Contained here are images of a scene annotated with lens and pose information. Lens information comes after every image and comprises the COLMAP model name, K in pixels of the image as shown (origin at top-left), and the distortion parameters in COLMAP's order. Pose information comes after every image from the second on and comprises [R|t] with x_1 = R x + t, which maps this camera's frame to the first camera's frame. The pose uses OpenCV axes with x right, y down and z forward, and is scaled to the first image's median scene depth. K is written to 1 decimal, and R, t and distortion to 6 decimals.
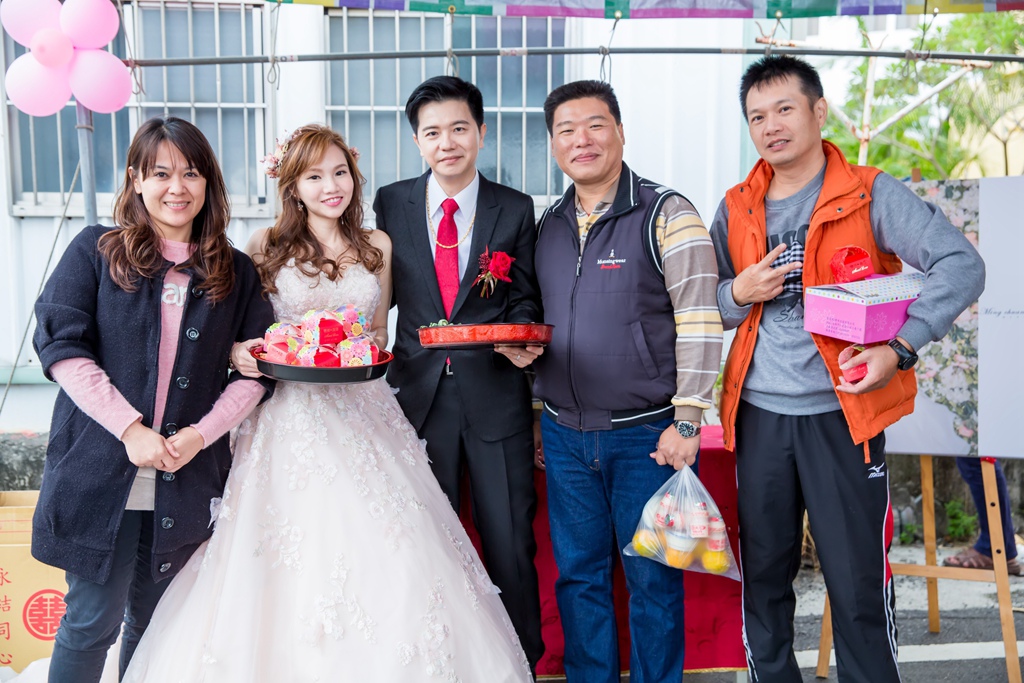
lens RADIAL K [[1146.3, 0, 496.1], [0, 1146.3, 340.9], [0, 0, 1]] dist [0.061465, 0.000000]
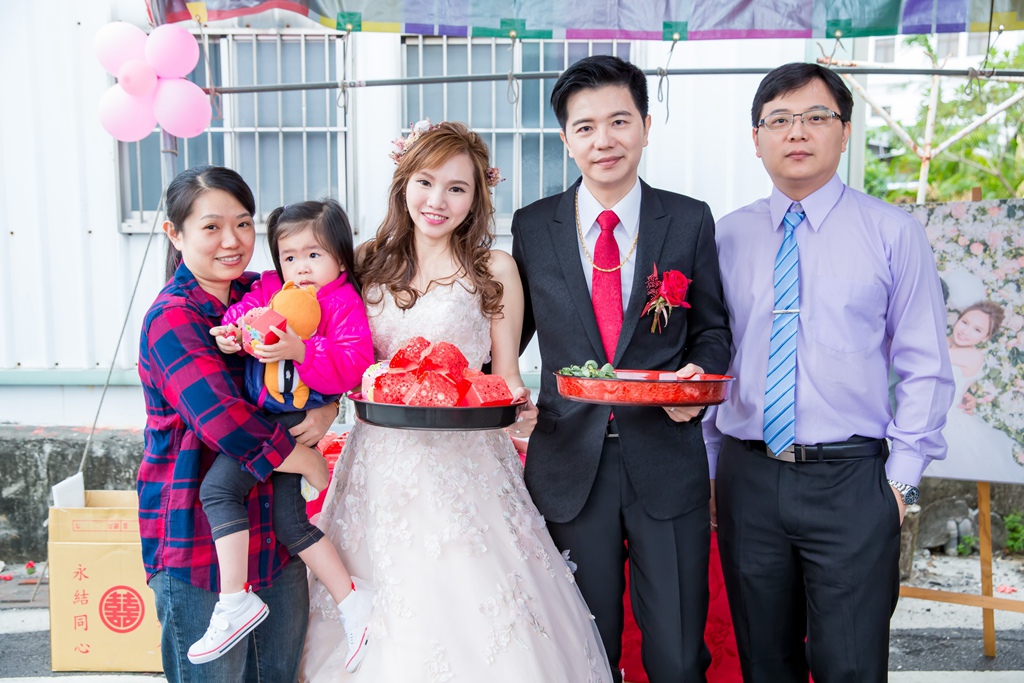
lens RADIAL K [[1007.0, 0, 496.9], [0, 1007.0, 344.1], [0, 0, 1]] dist [0.035483, 0.000000]
pose [[0.995188, 0.012024, -0.097241, 0.040162], [-0.011240, 0.999900, 0.008613, -0.017355], [0.097335, -0.007478, 0.995224, 0.094984]]
